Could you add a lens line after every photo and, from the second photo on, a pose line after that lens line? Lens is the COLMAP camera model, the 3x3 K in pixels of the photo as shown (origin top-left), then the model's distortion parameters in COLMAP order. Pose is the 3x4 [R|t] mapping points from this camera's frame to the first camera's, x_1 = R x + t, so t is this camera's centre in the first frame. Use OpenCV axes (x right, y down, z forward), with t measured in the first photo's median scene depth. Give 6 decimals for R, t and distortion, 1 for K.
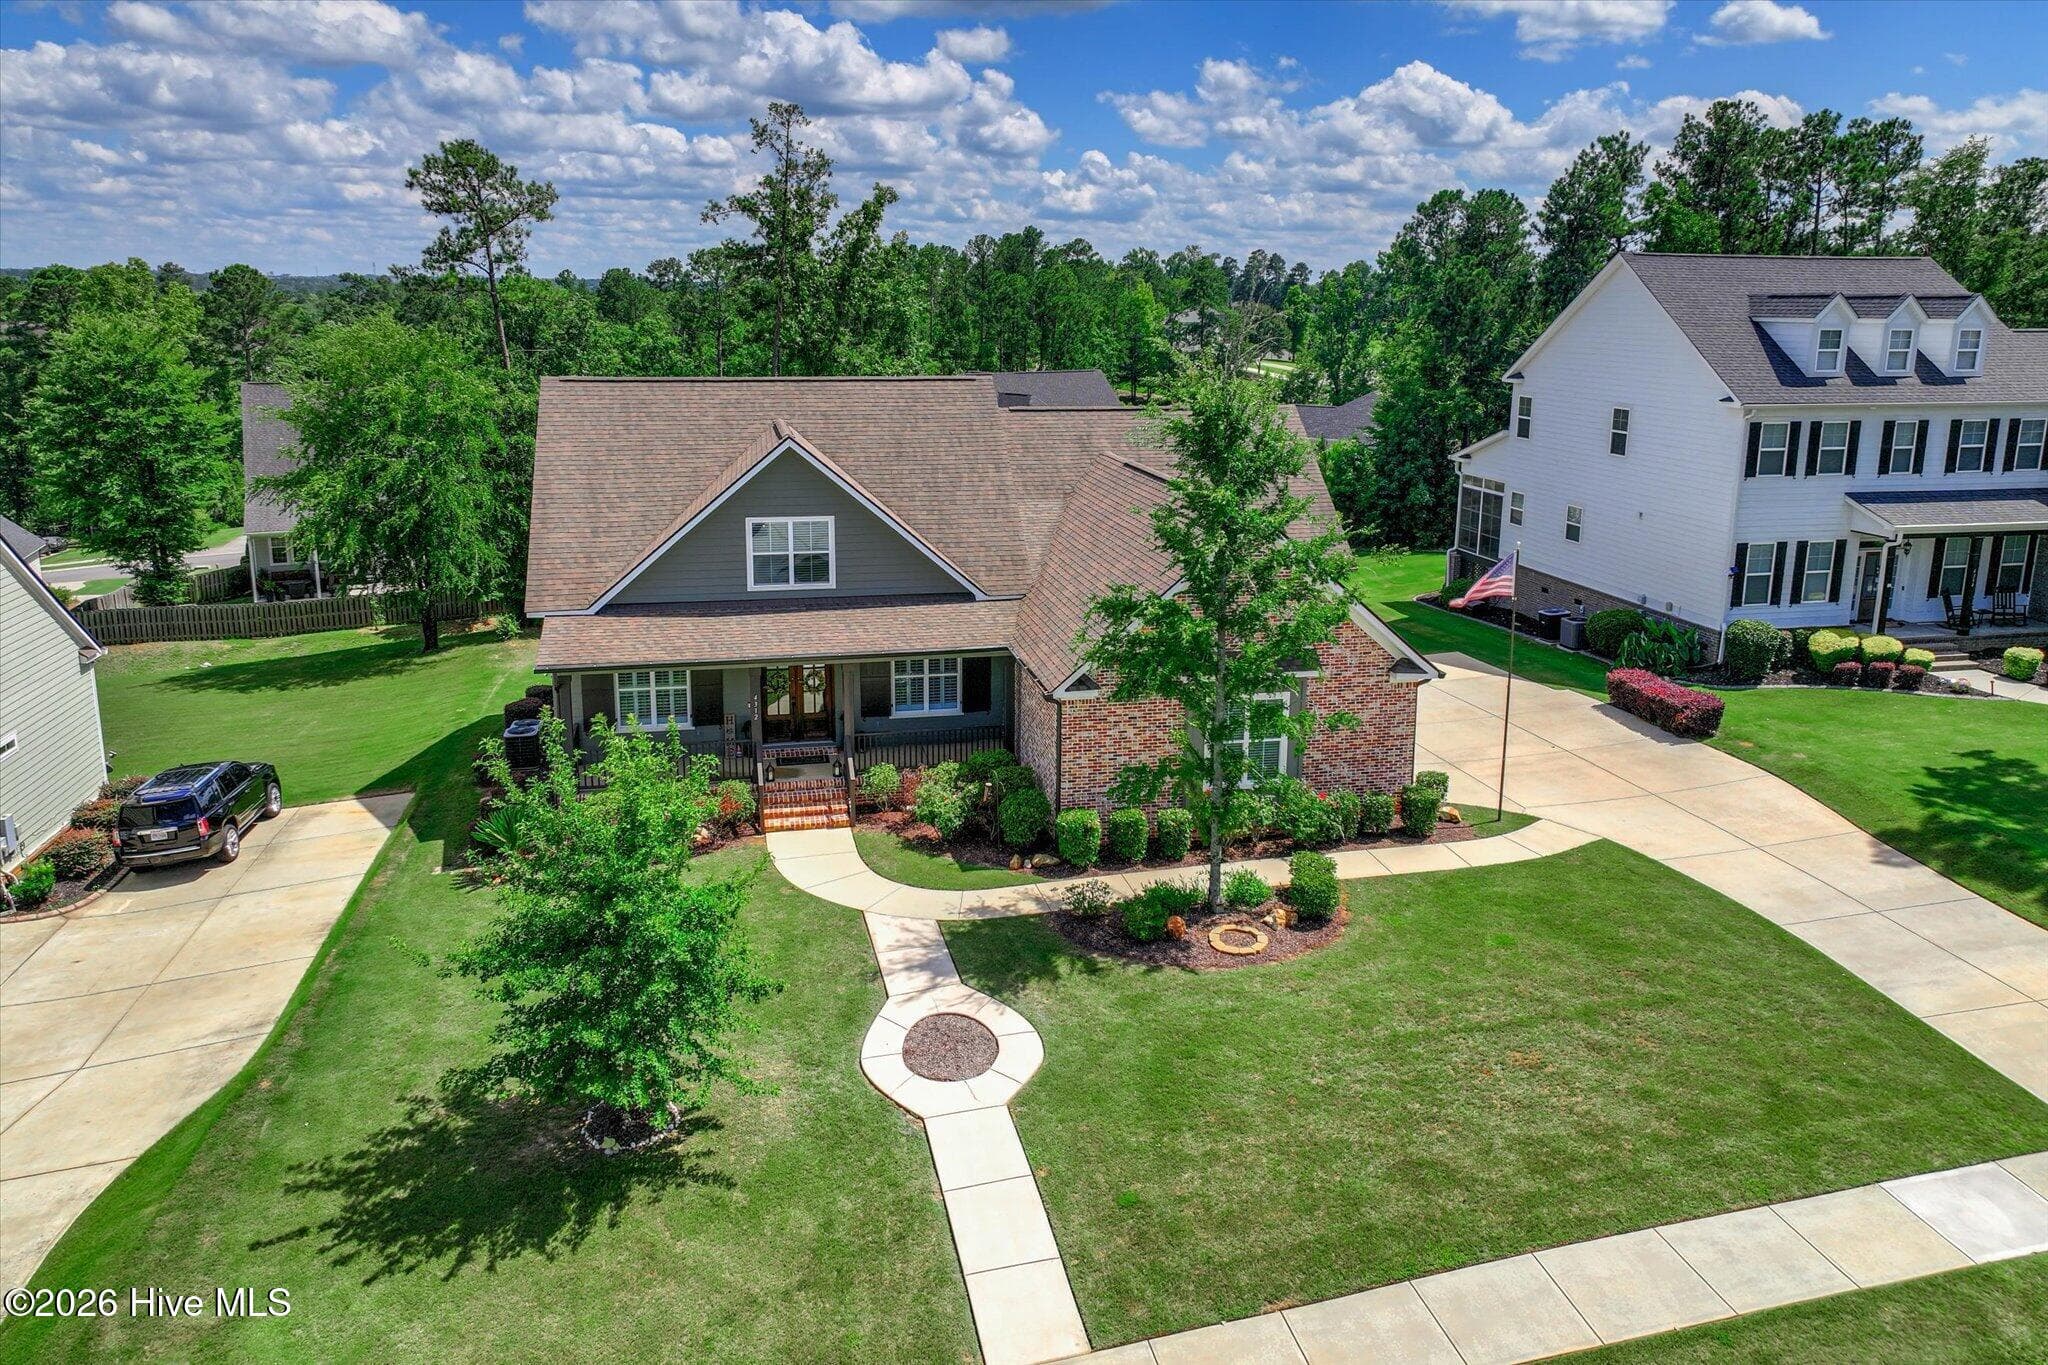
lens RADIAL K [[1457.7, 0, 1028.2], [0, 1457.7, 602.5], [0, 0, 1]] dist [-0.015350, 0.029849]
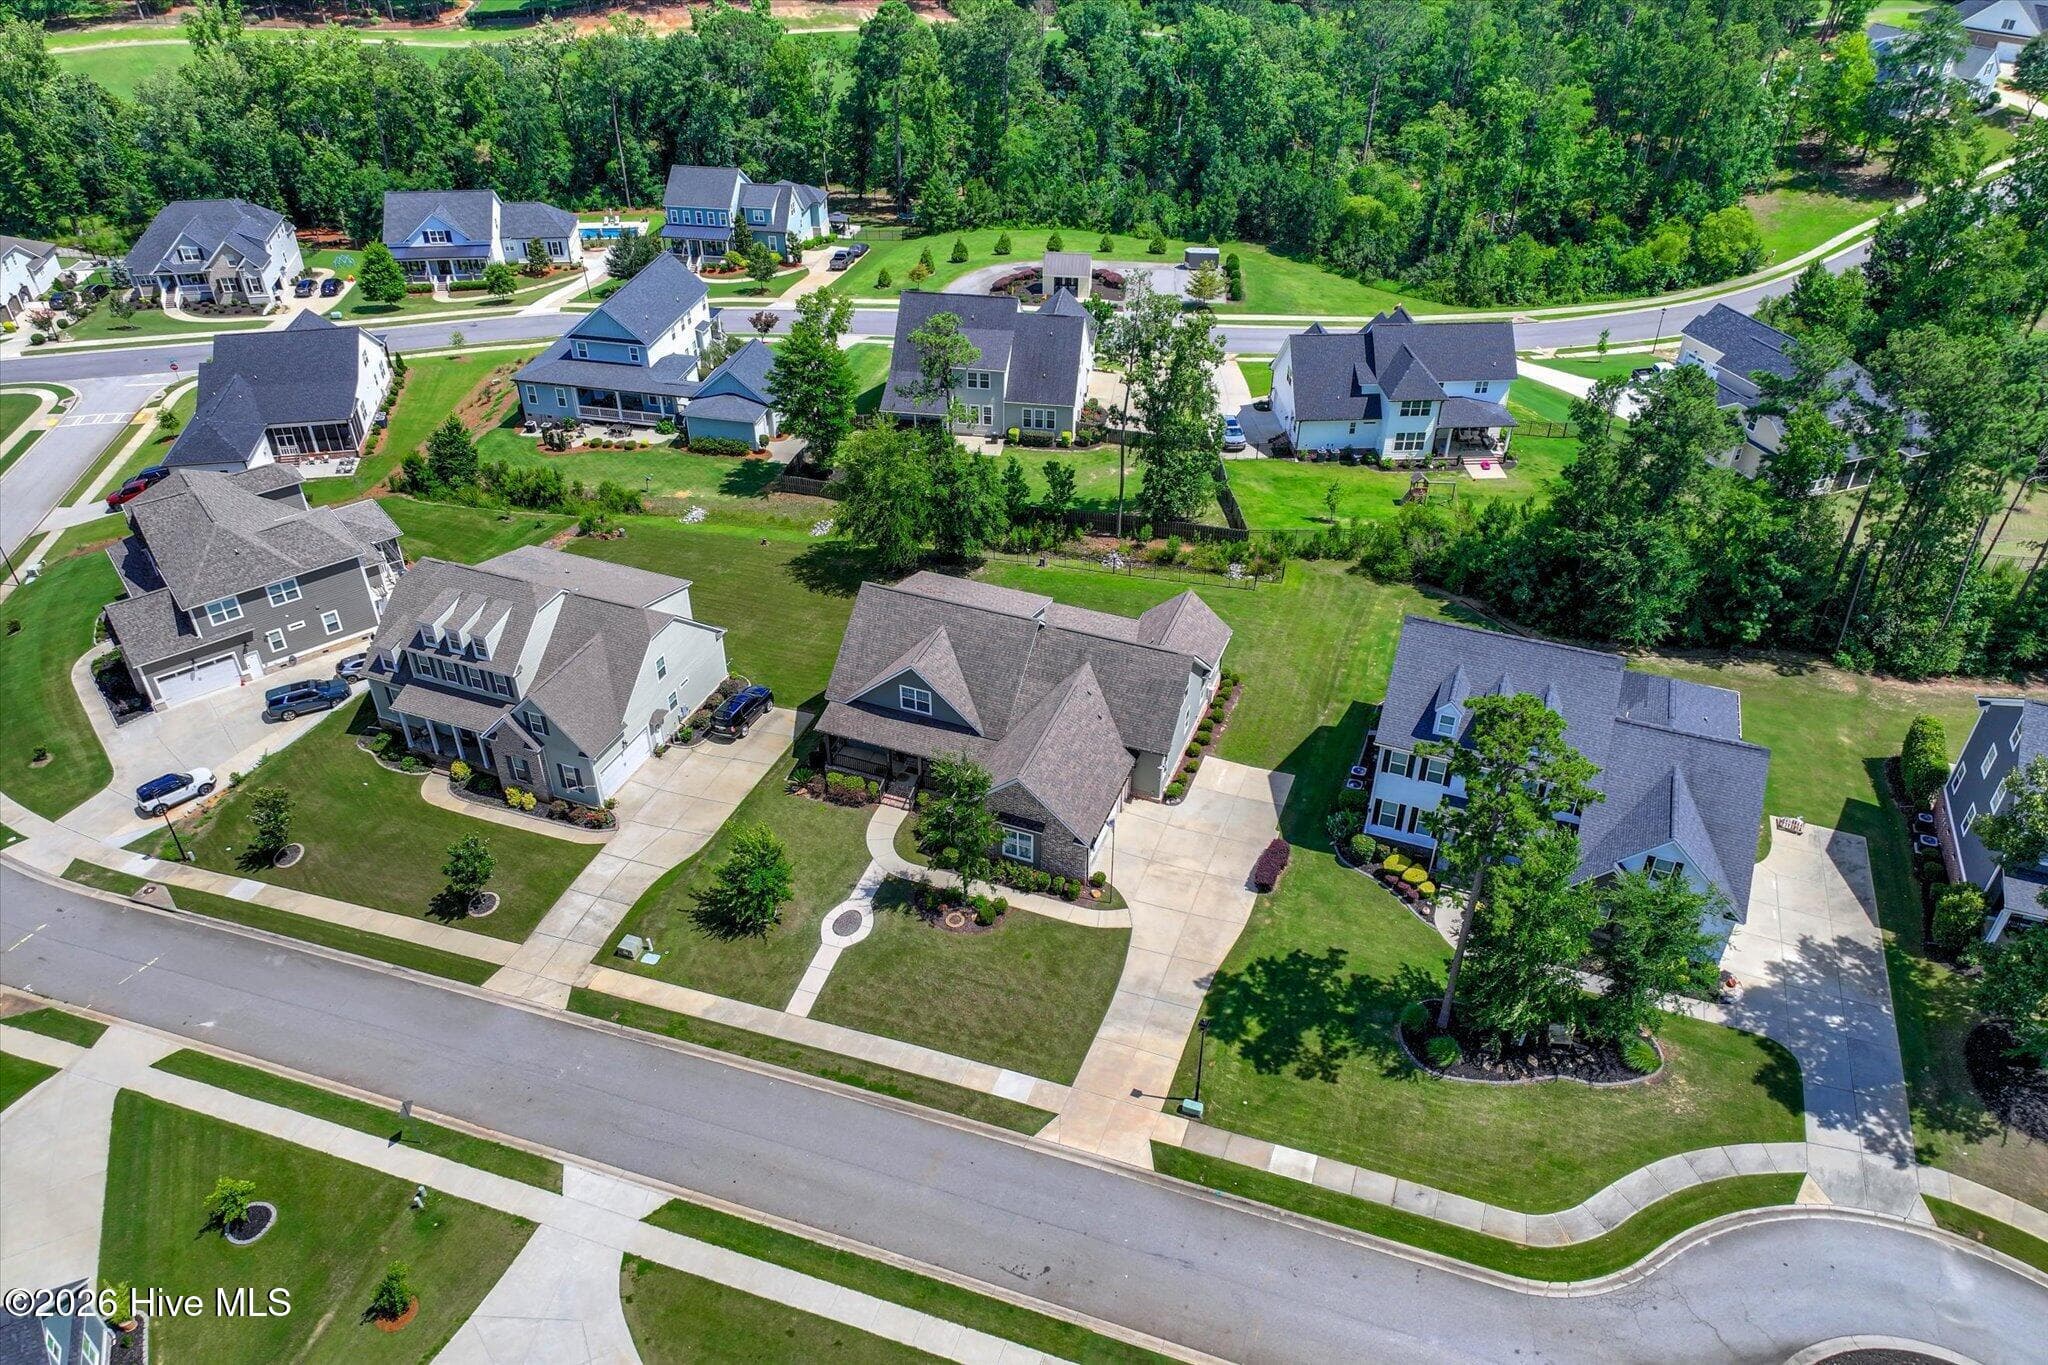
lens RADIAL K [[1442.5, 0, 1024.0], [0, 1442.5, 682.5], [0, 0, 1]] dist [-0.007730, 0.021650]
pose [[0.836562, 0.313660, -0.449200, 1.209317], [-0.114350, 0.901806, 0.416738, -1.228645], [0.535805, -0.297261, 0.790284, -0.948417]]
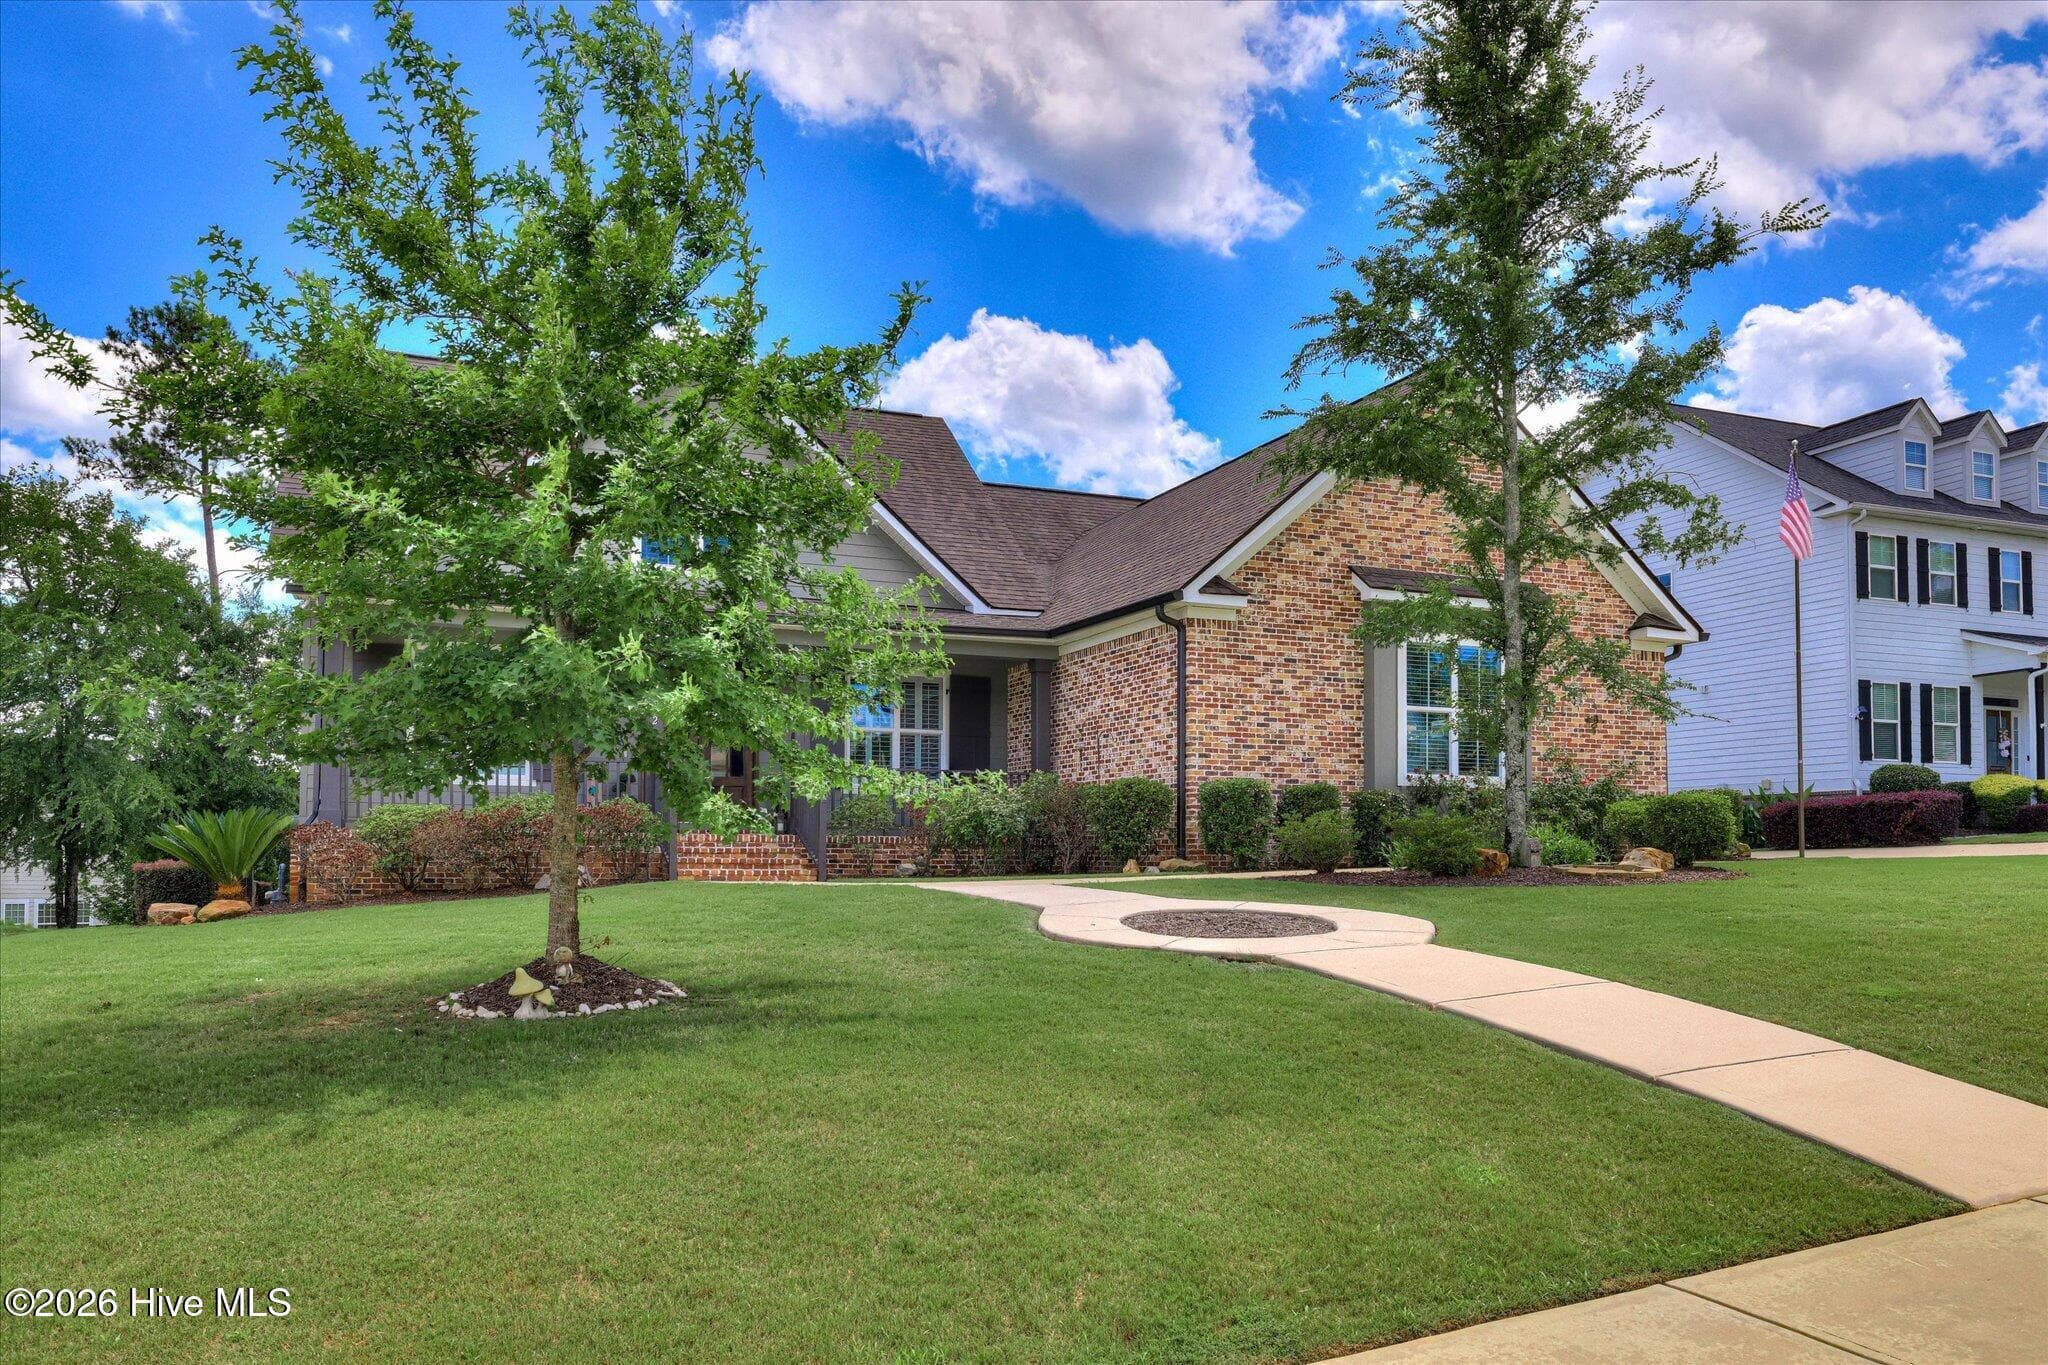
lens RADIAL K [[1482.3, 0, 1014.9], [0, 1482.3, 795.7], [0, 0, 1]] dist [0.016373, 0.003573]
pose [[0.986748, 0.005787, 0.162159, -0.144784], [0.034833, 0.968510, -0.246524, 0.279255], [-0.158479, 0.248906, 0.955474, 0.400075]]
